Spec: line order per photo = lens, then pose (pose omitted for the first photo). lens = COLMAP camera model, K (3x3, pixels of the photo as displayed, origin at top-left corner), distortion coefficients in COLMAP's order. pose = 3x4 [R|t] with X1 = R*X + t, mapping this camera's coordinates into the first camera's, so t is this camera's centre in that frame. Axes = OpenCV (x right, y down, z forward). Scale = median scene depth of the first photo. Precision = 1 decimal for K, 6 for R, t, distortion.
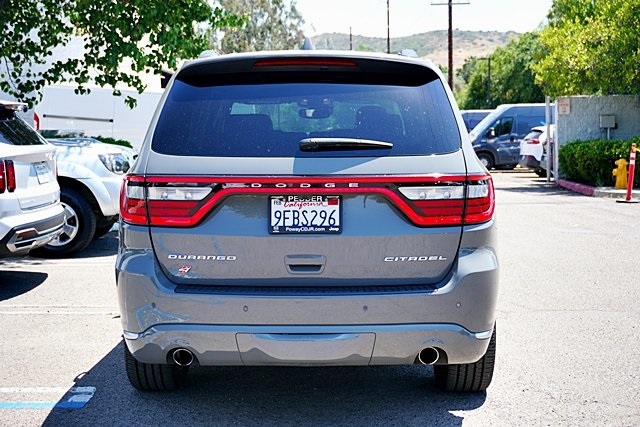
lens RADIAL K [[935.8, 0, 320.1], [0, 935.8, 212.6], [0, 0, 1]] dist [-0.019396, 0.000000]
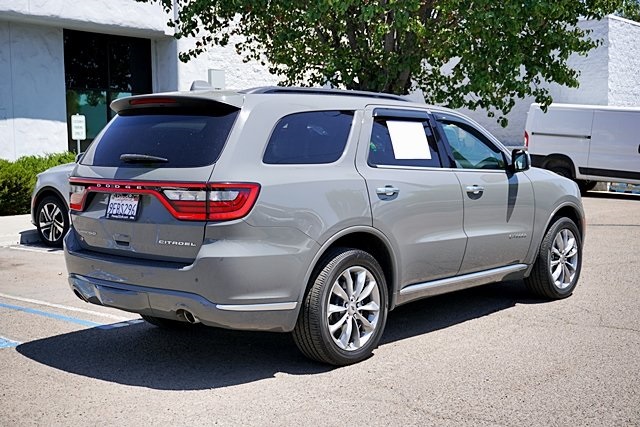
lens RADIAL K [[885.2, 0, 320.0], [0, 885.2, 216.1], [0, 0, 1]] dist [0.112575, 0.000000]
pose [[0.737584, 0.054751, -0.673032, 0.366608], [-0.060624, 0.998052, 0.014752, -0.007191], [0.672528, 0.029921, 0.739467, 0.058222]]
